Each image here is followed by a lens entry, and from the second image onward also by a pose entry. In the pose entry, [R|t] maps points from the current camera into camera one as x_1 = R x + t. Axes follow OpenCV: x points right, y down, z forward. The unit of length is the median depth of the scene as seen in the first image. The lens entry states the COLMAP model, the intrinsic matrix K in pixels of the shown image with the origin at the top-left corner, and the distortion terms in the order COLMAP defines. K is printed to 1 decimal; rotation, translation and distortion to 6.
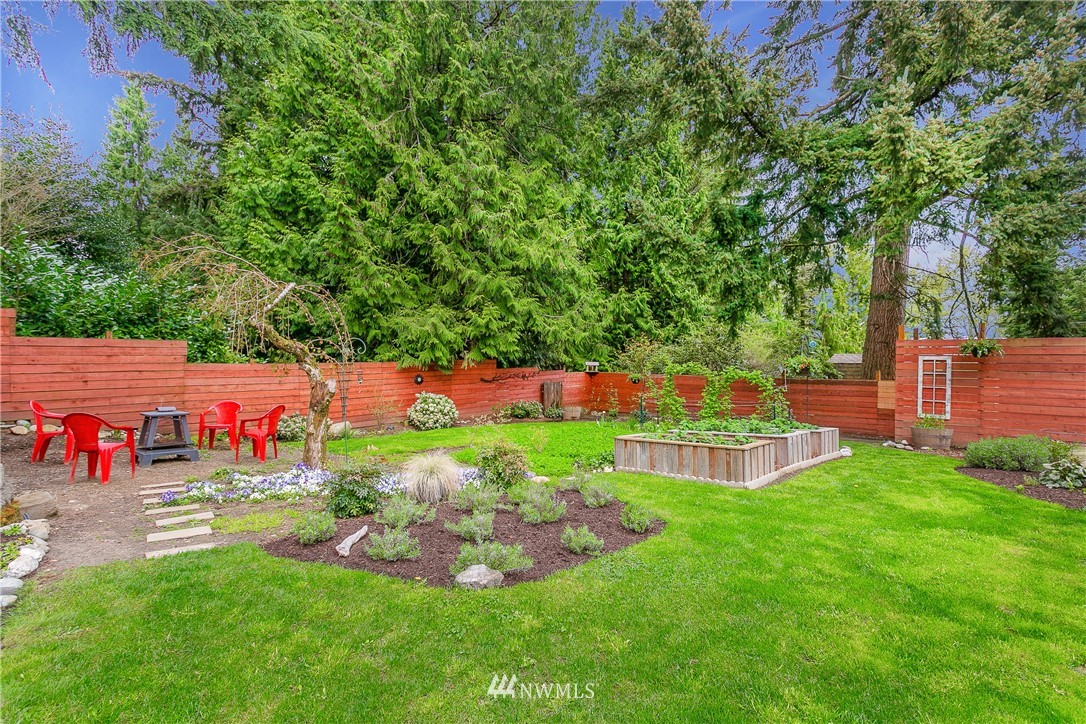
lens RADIAL K [[509.5, 0, 542.5], [0, 509.5, 360.0], [0, 0, 1]] dist [0.000792, 0.001779]
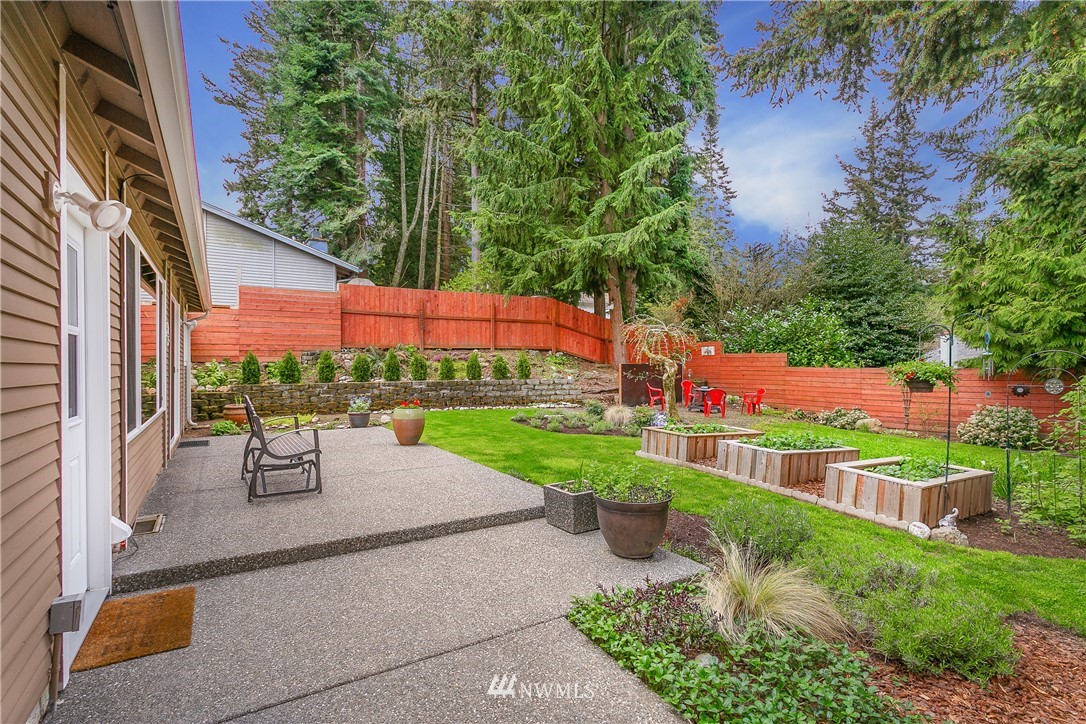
lens RADIAL K [[509.5, 0, 546.6], [0, 509.5, 364.7], [0, 0, 1]] dist [0.000792, 0.001779]
pose [[-0.246793, 0.006823, -0.969044, 0.997393], [-0.002694, 0.999967, 0.007727, -0.010045], [0.969065, 0.004518, -0.246766, 0.596203]]
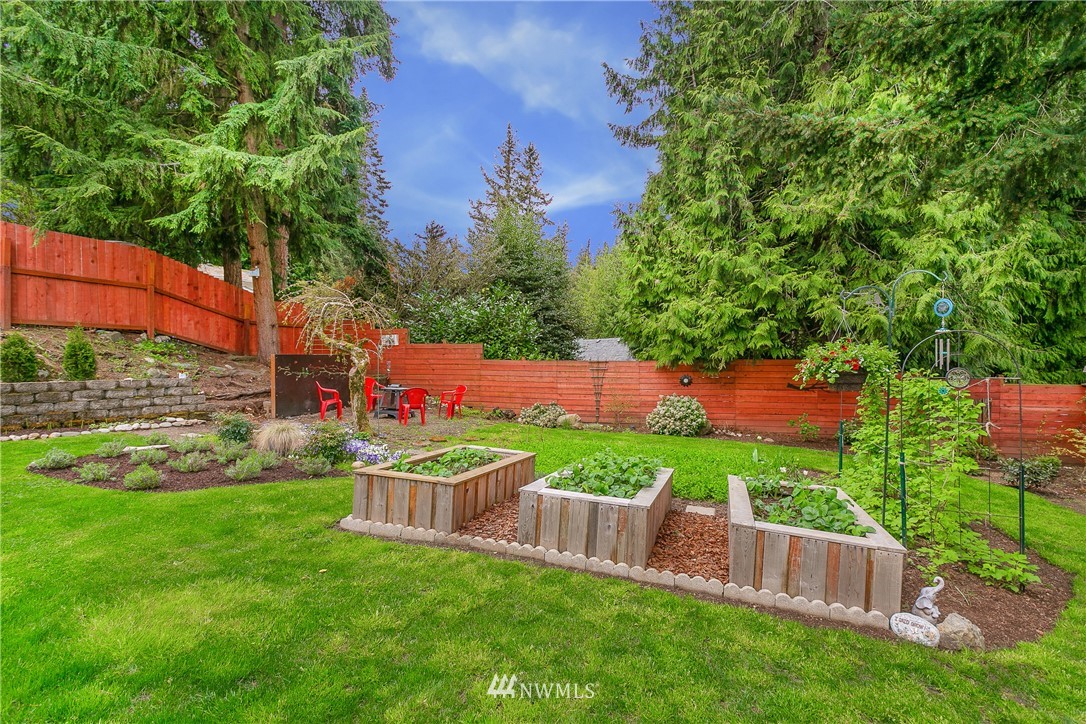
lens RADIAL K [[509.5, 0, 539.1], [0, 509.5, 362.0], [0, 0, 1]] dist [0.000792, 0.001779]
pose [[0.395381, 0.010286, -0.918460, 0.644118], [-0.009122, 0.999932, 0.007272, 0.001051], [0.918472, 0.005503, 0.395448, 0.523084]]
